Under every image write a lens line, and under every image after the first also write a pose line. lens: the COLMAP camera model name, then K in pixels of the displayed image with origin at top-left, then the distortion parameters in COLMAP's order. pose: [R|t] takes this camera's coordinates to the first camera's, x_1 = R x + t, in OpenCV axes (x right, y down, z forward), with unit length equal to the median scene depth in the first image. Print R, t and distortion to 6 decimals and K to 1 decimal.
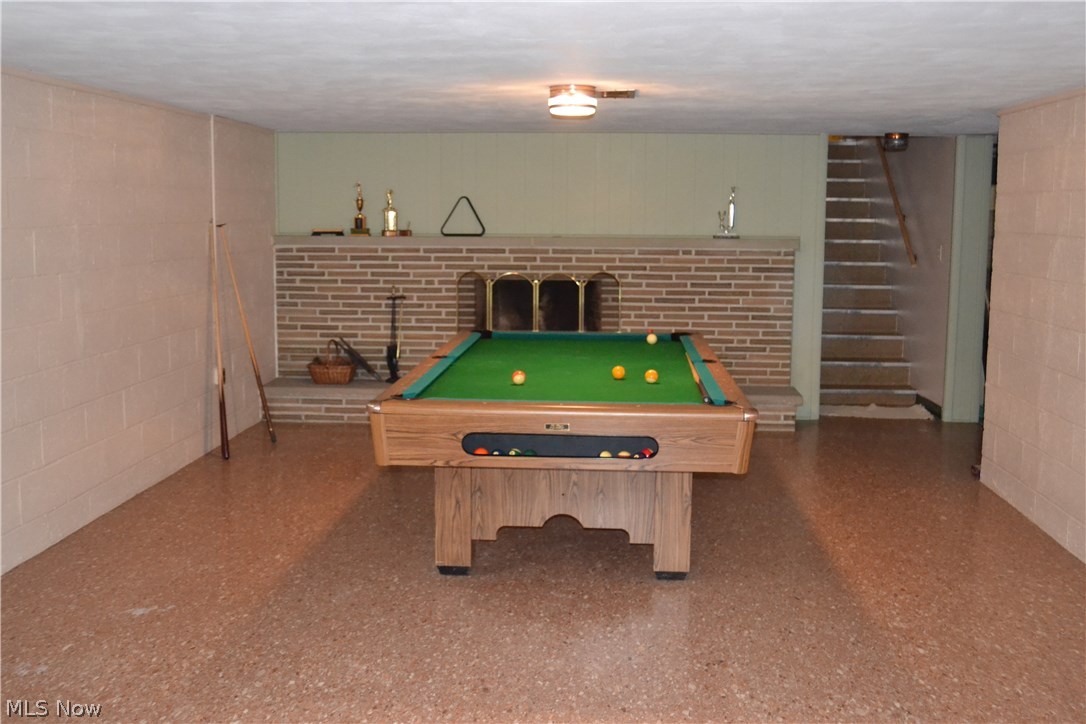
lens RADIAL K [[1095.7, 0, 547.9], [0, 1095.7, 360.1], [0, 0, 1]] dist [-0.048831, 0.007570]
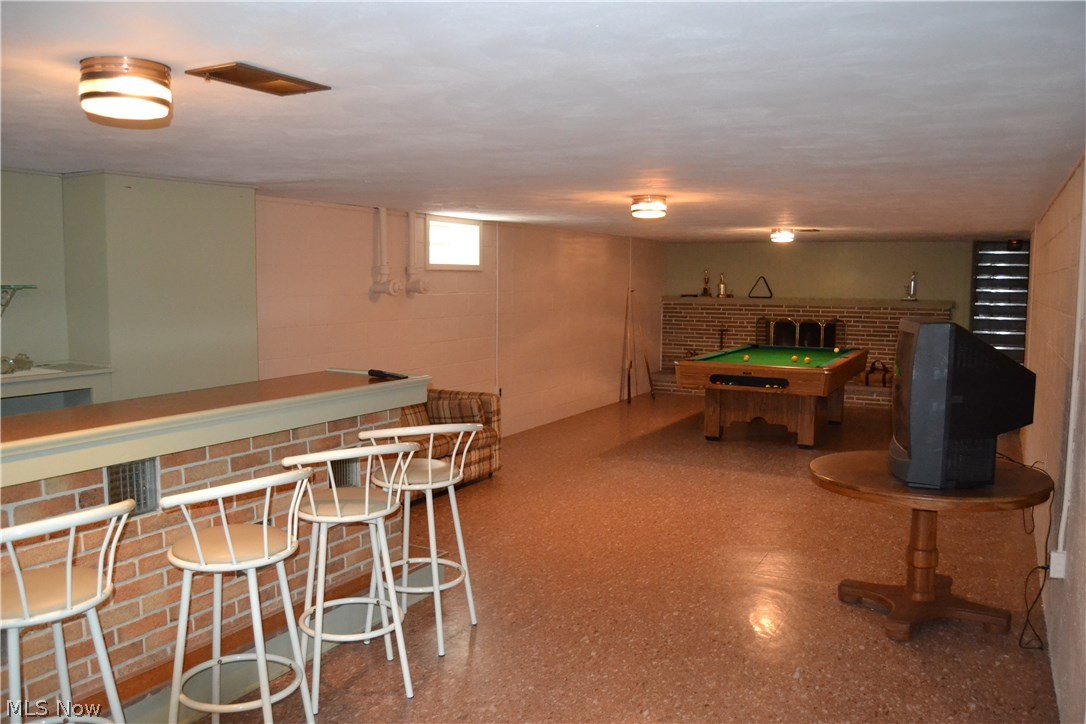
lens RADIAL K [[868.1, 0, 544.1], [0, 868.1, 364.8], [0, 0, 1]] dist [-0.098297, 0.042728]
pose [[0.910333, 0.039163, -0.412020, 0.196356], [-0.055667, 0.998053, -0.028125, 0.061637], [0.410117, 0.048539, 0.910741, -0.478362]]
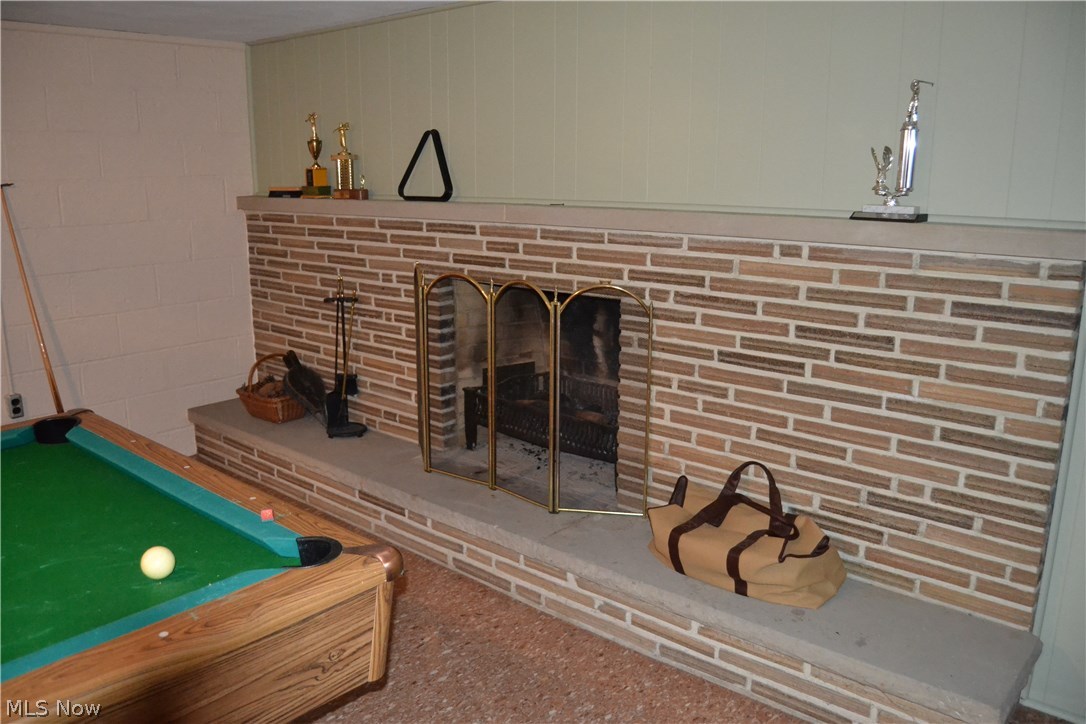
lens RADIAL K [[868.1, 0, 544.1], [0, 868.1, 364.8], [0, 0, 1]] dist [-0.098297, 0.042728]
pose [[0.790880, 0.130706, -0.597850, 0.250053], [-0.077938, 0.990483, 0.113444, -0.085051], [0.606988, -0.043125, 0.793540, 0.683696]]
